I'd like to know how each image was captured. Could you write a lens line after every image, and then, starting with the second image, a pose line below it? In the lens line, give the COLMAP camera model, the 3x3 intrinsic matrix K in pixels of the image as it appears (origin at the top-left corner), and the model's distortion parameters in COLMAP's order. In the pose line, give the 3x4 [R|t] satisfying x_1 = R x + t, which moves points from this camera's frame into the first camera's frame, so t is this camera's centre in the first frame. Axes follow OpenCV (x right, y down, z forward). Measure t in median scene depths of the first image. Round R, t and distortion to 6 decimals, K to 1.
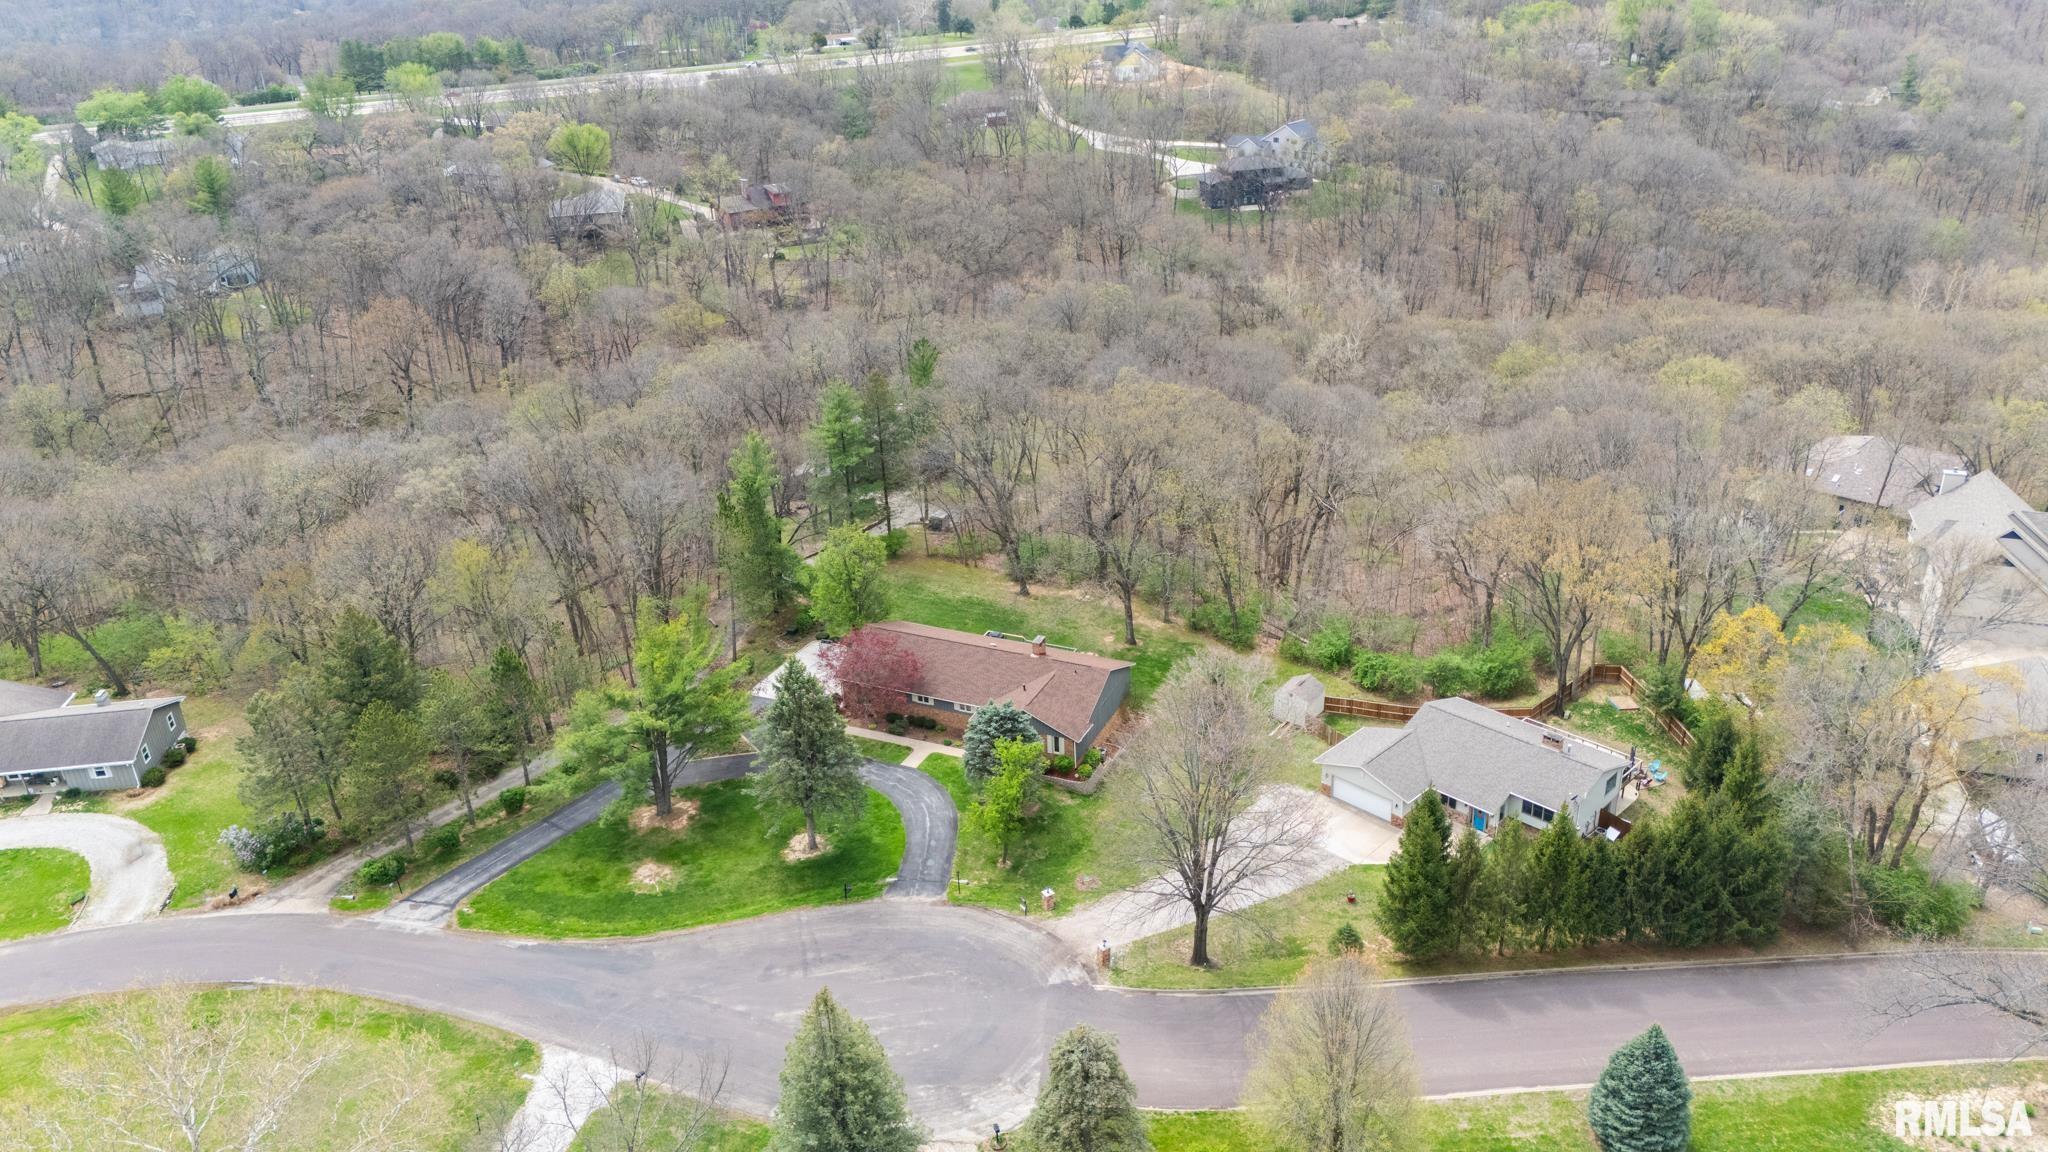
lens RADIAL K [[1478.6, 0, 1024.0], [0, 1478.6, 576.0], [0, 0, 1]] dist [0.041308, -0.003374]
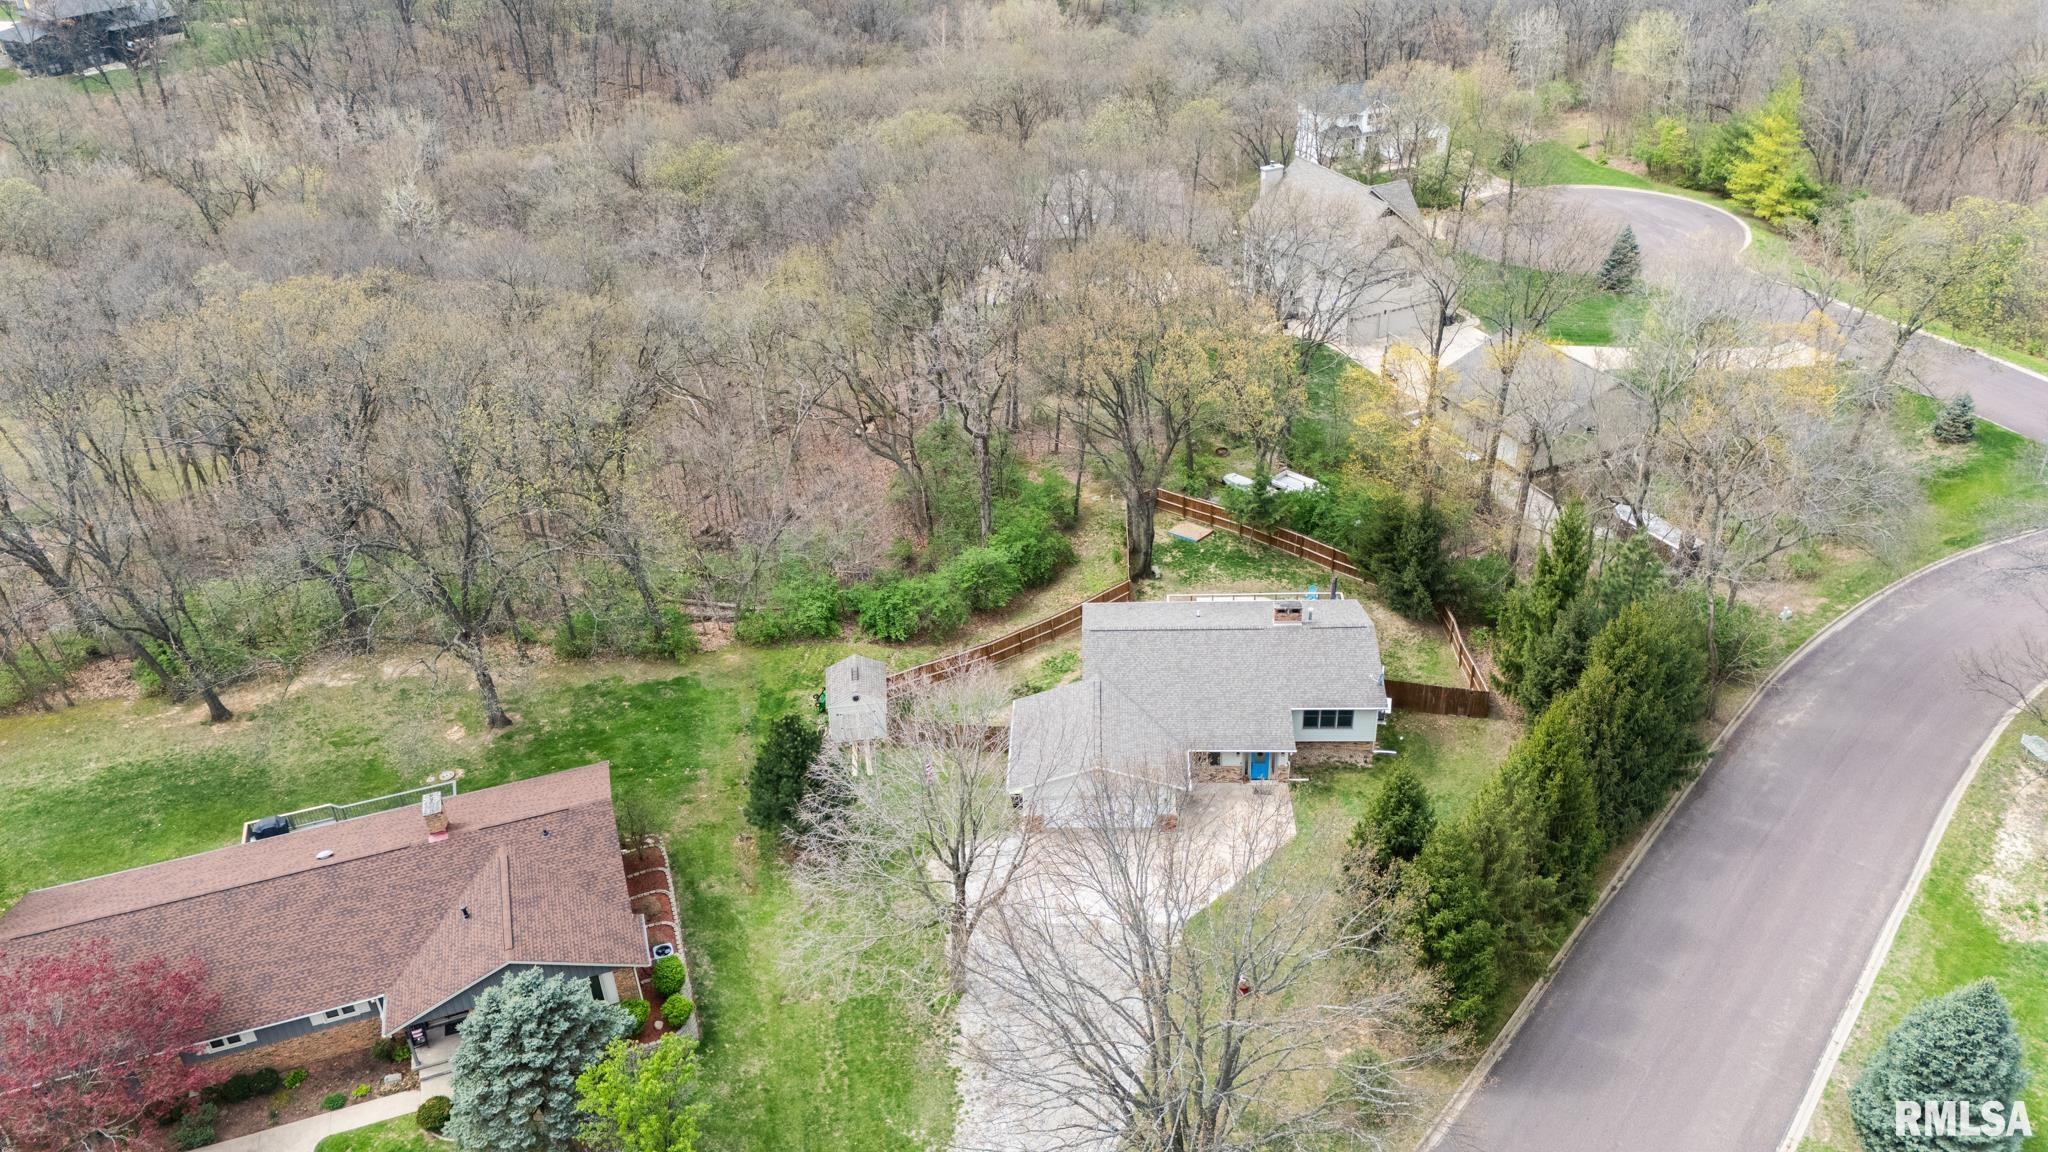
lens RADIAL K [[1478.6, 0, 1024.0], [0, 1478.6, 576.0], [0, 0, 1]] dist [0.041308, -0.003374]
pose [[0.729145, -0.346066, 0.590412, -0.127364], [0.301913, 0.936893, 0.176298, -0.061263], [-0.614163, 0.049706, 0.787612, 0.573493]]
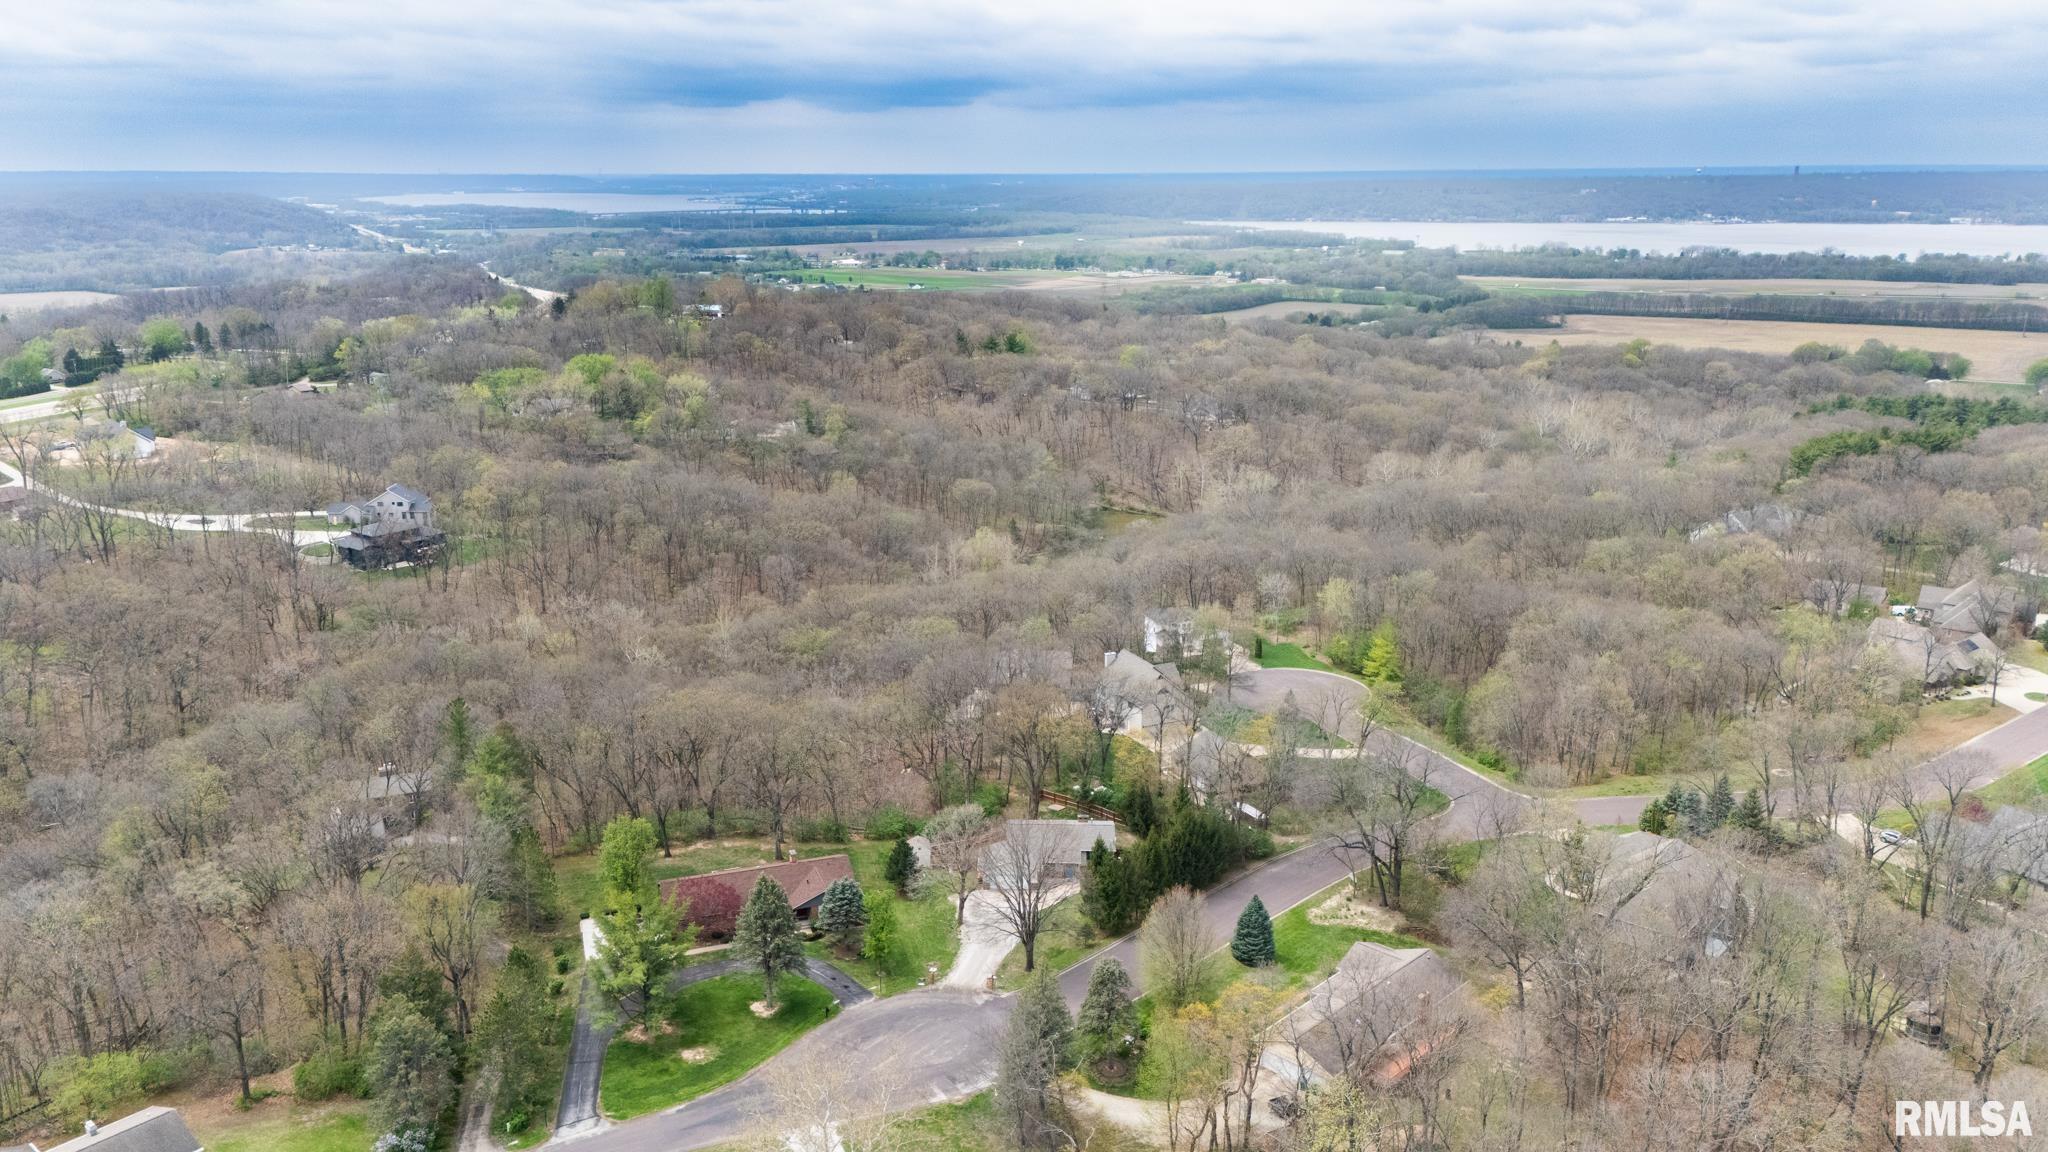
lens RADIAL K [[1557.0, 0, 1024.0], [0, 1557.0, 576.0], [0, 0, 1]] dist [0.058924, -0.079773]
pose [[0.715324, -0.128715, 0.686836, -0.998455], [0.269228, 0.957776, -0.100905, -0.001603], [-0.644847, 0.257095, 0.719774, -0.402296]]
